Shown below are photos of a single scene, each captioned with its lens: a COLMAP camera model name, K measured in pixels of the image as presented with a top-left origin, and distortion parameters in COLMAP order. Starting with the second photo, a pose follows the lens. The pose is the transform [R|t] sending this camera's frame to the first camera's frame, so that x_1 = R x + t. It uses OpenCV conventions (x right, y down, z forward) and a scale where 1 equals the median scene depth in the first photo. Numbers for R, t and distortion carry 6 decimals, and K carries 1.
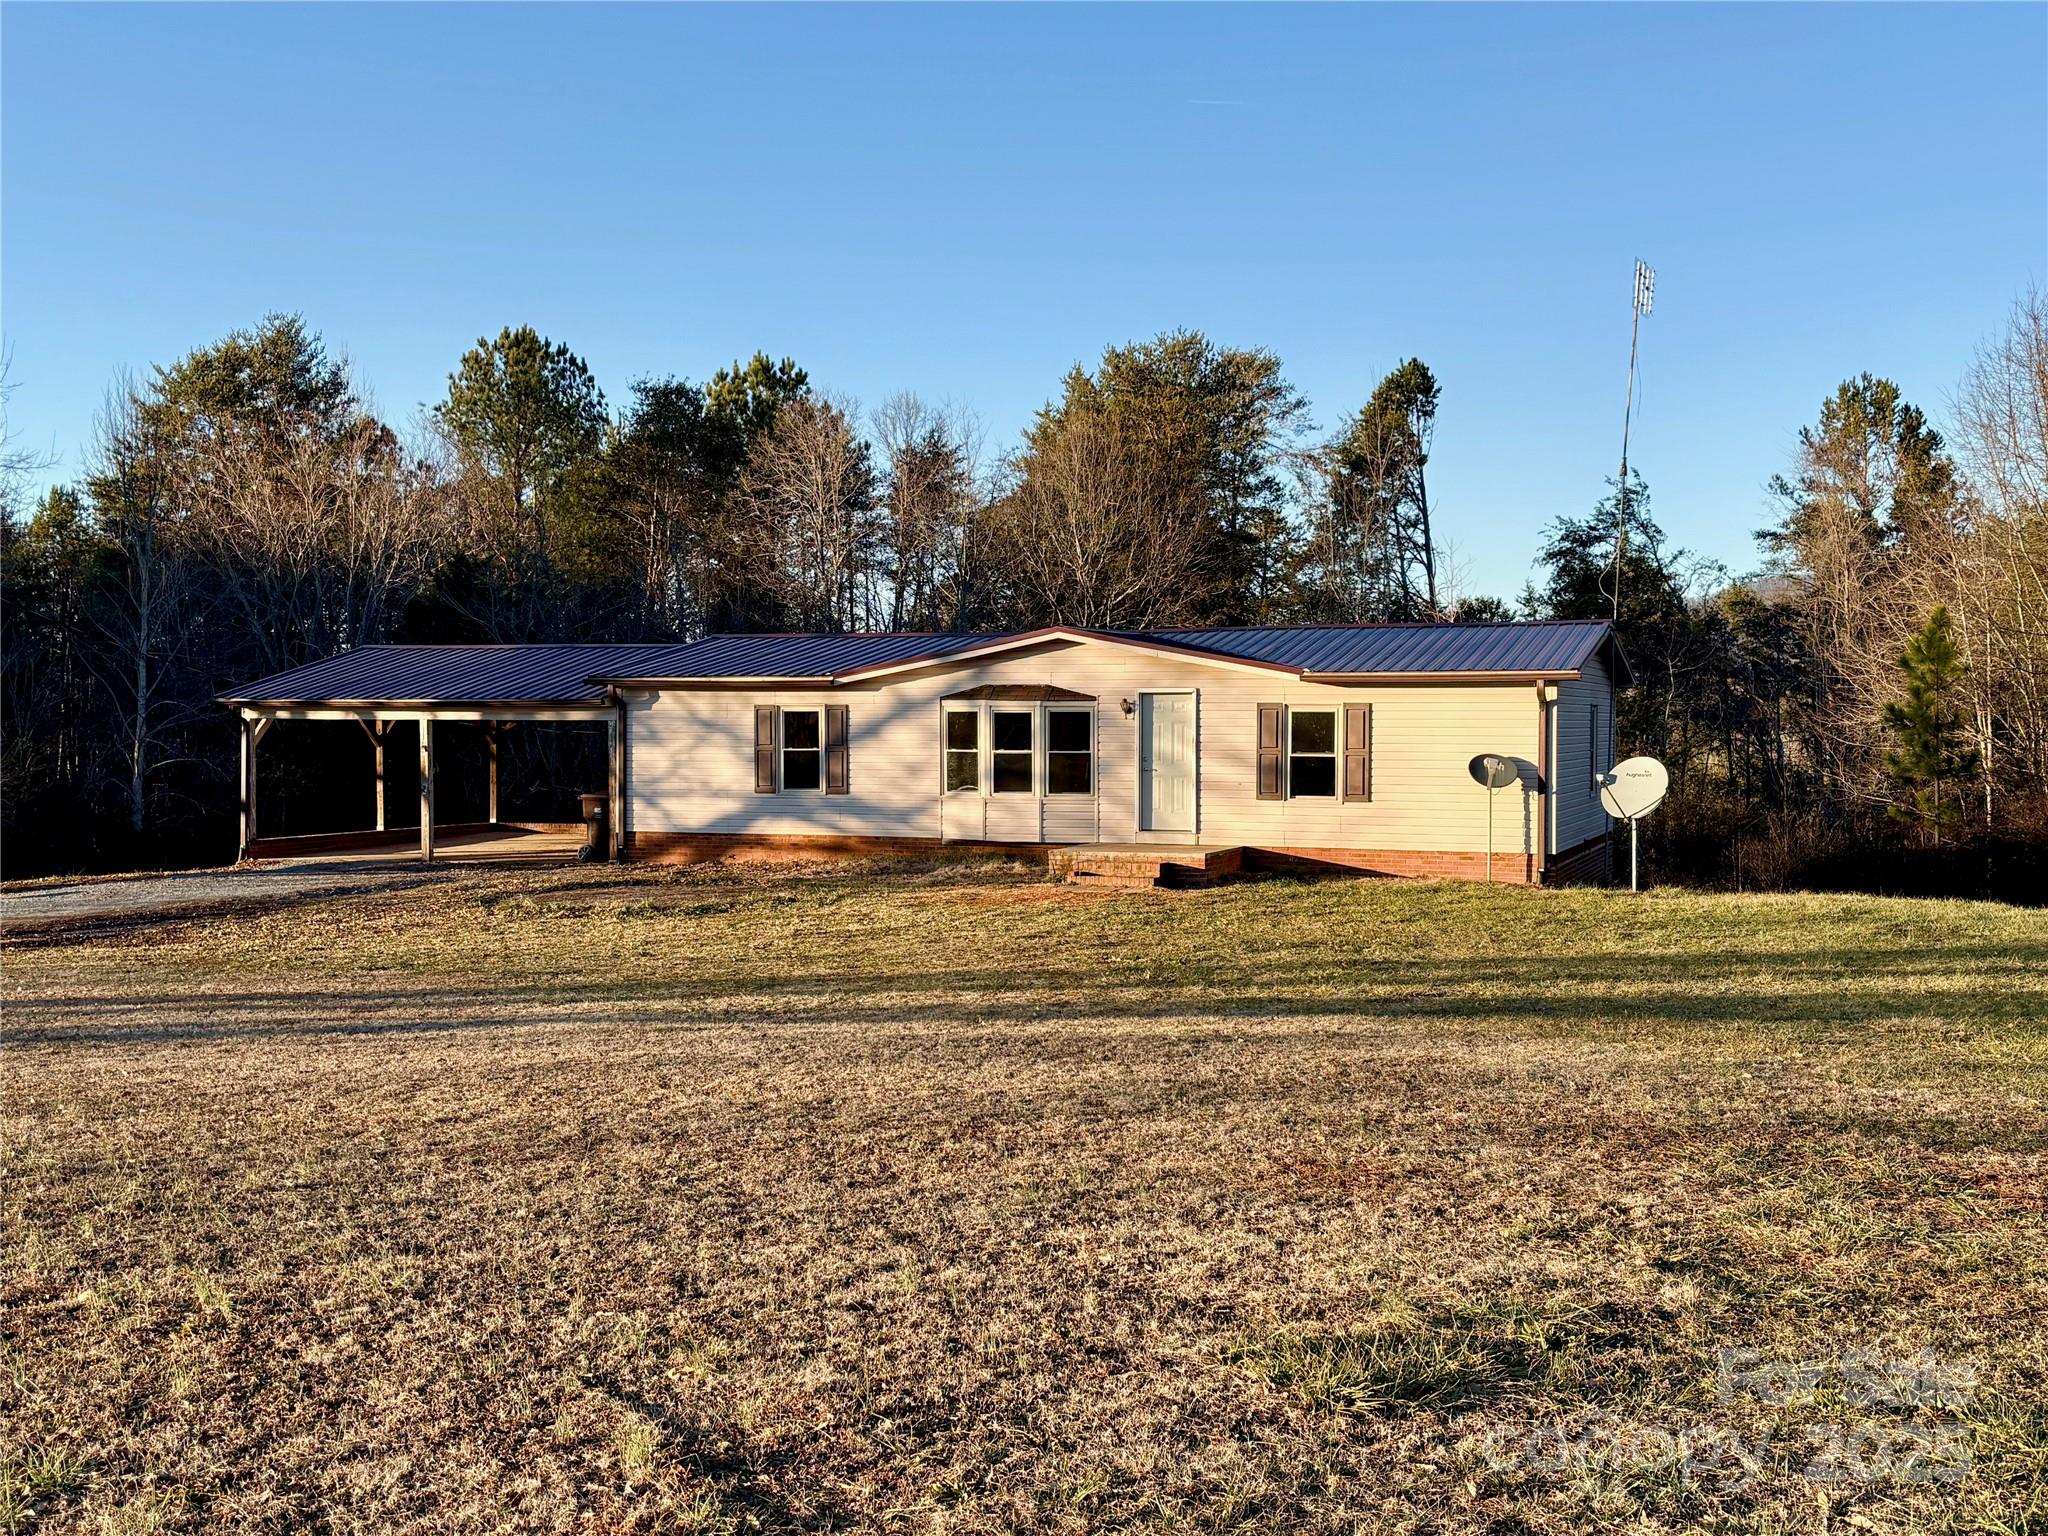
lens RADIAL K [[2039.4, 0, 1040.6], [0, 2039.4, 777.2], [0, 0, 1]] dist [0.024714, 0.000000]
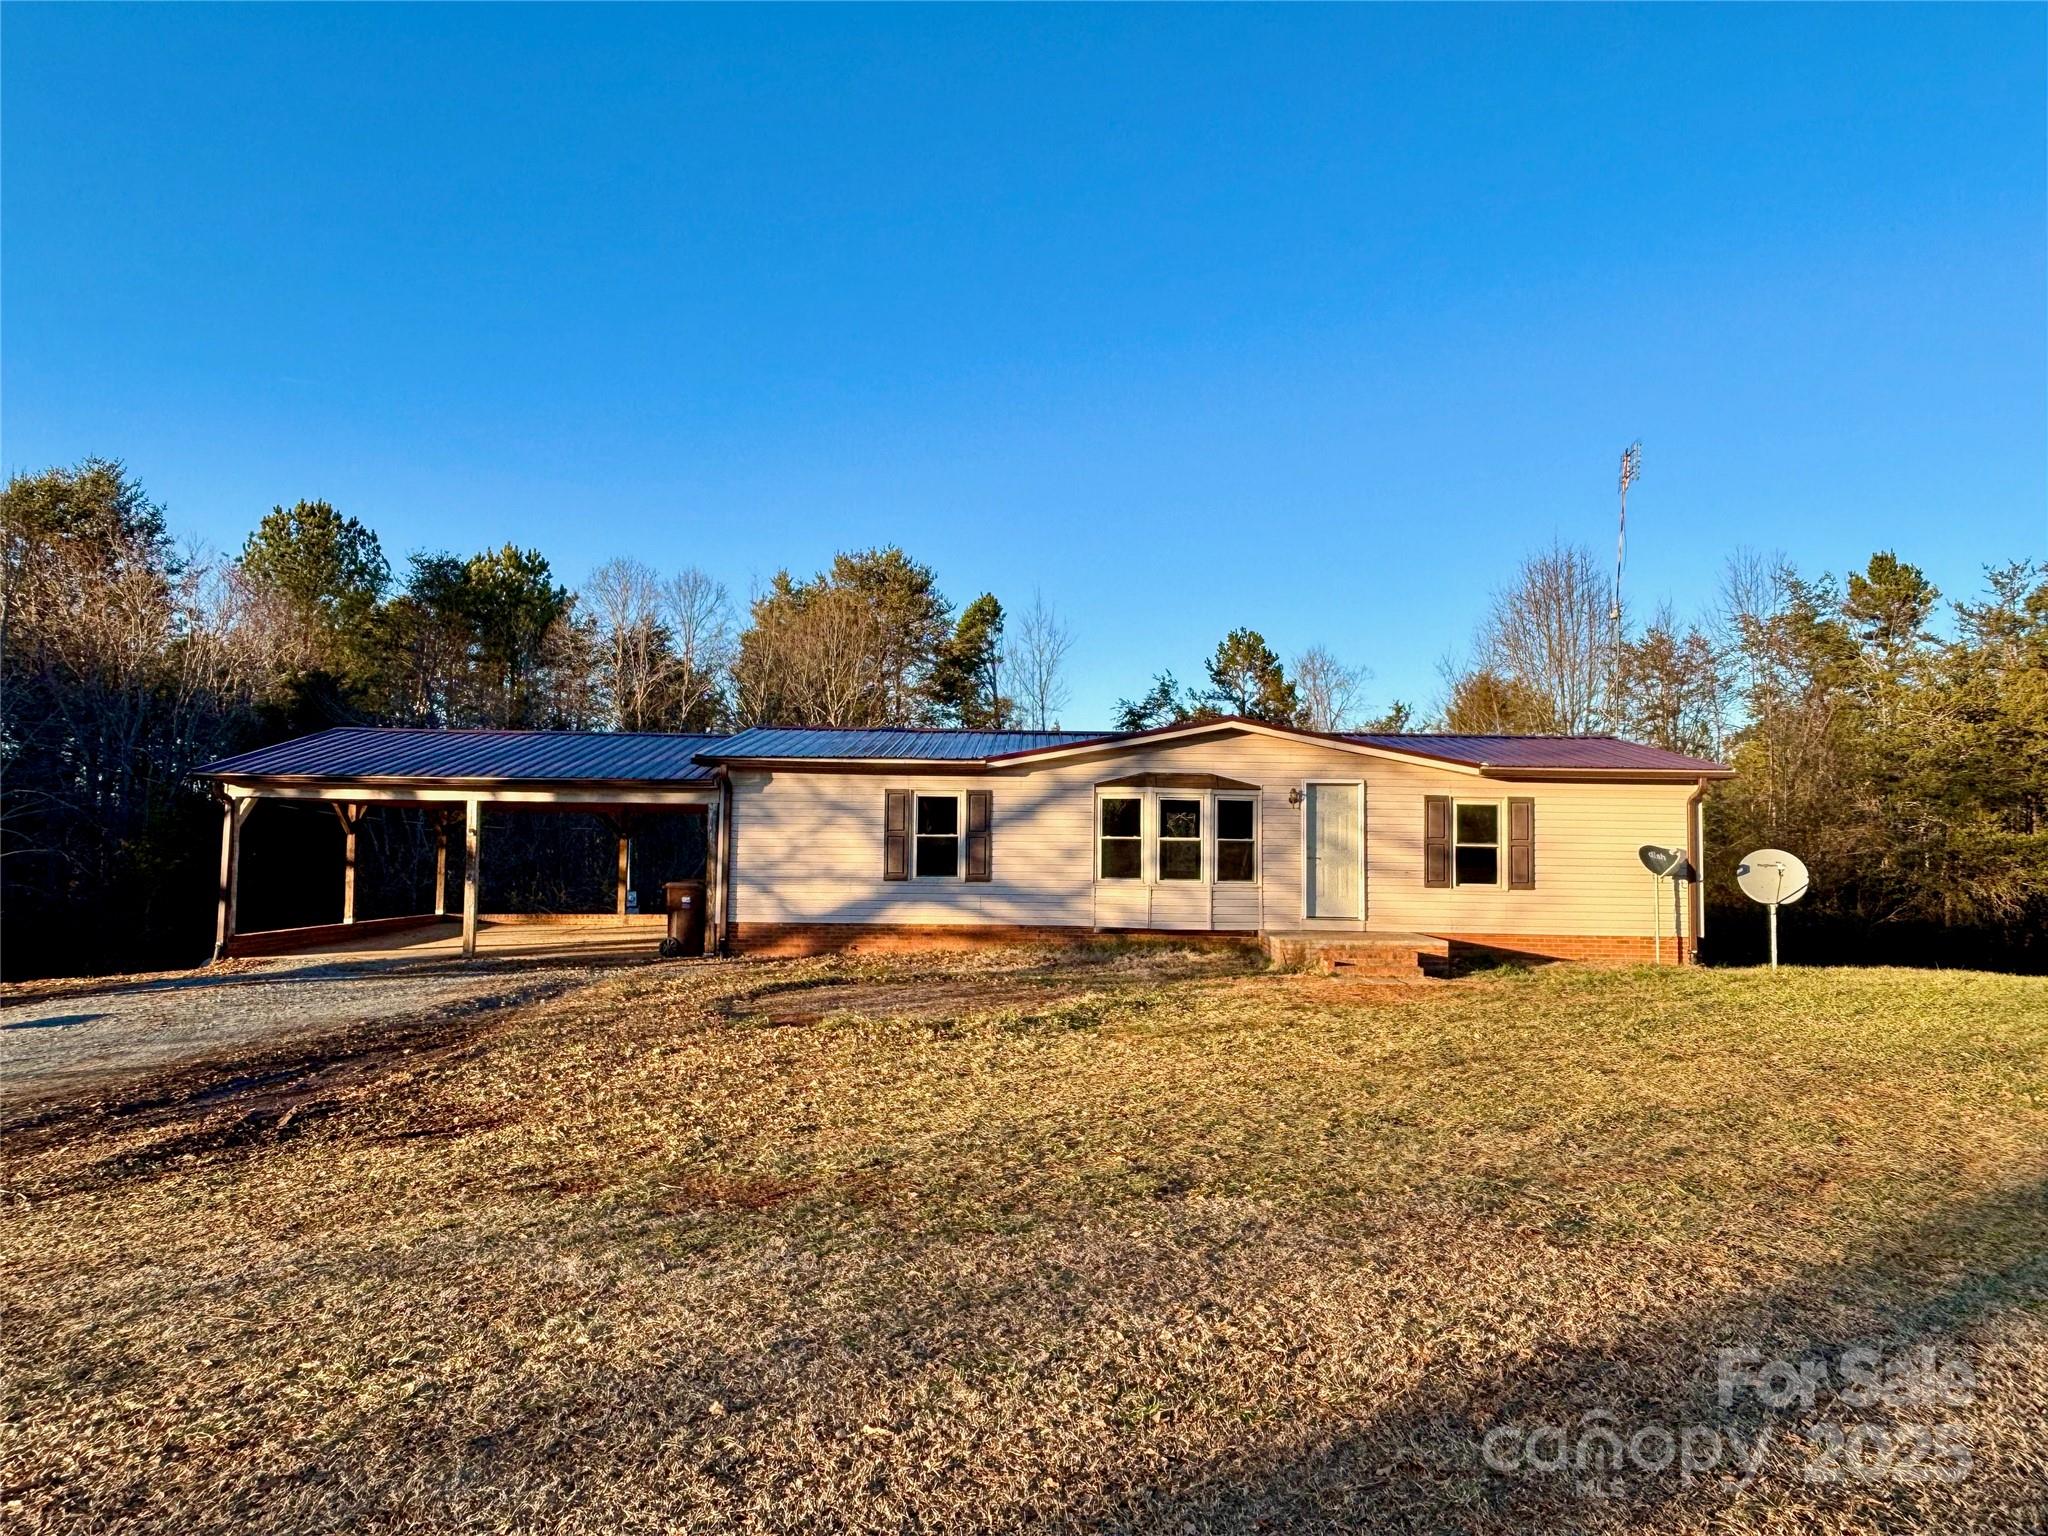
lens RADIAL K [[1276.9, 0, 1027.0], [0, 1276.9, 774.3], [0, 0, 1]] dist [-0.007194, 0.005223]
pose [[0.938258, 0.032430, 0.344412, -0.289659], [-0.003011, 0.996324, -0.085612, 0.009325], [-0.345922, 0.079289, 0.934907, 0.420102]]
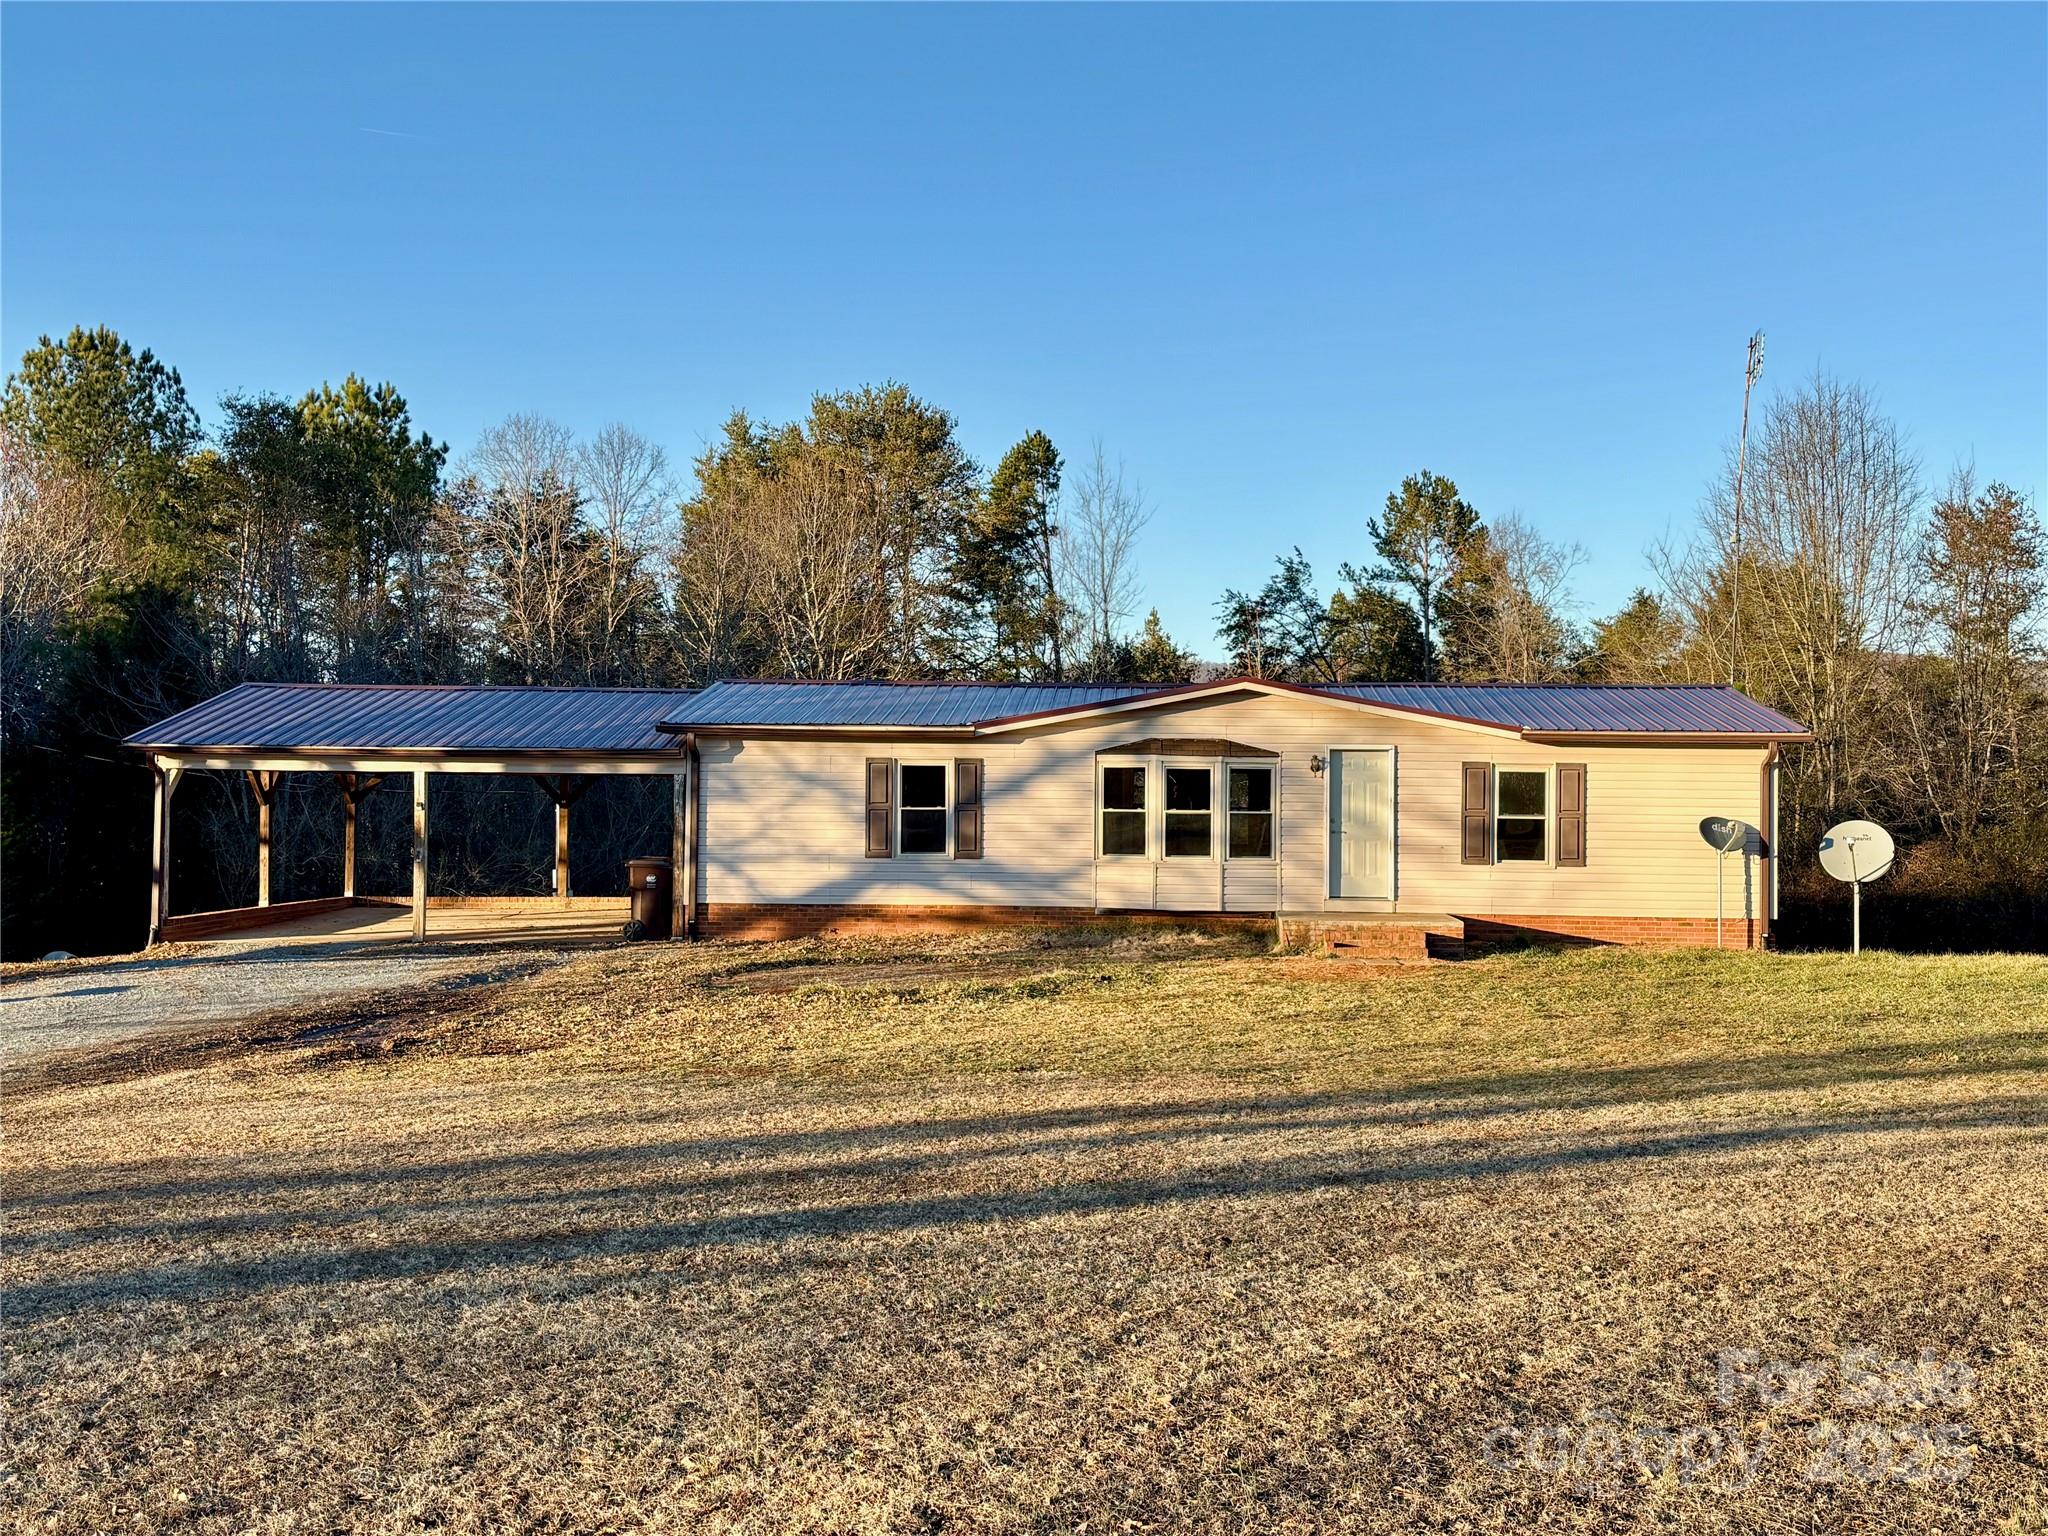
lens RADIAL K [[2039.4, 0, 1015.6], [0, 2039.4, 769.3], [0, 0, 1]] dist [0.024714, 0.000000]
pose [[0.955166, 0.012505, 0.295806, -0.343622], [-0.000952, 0.999232, -0.039168, 0.004192], [-0.296068, 0.037131, 0.954445, 0.145445]]
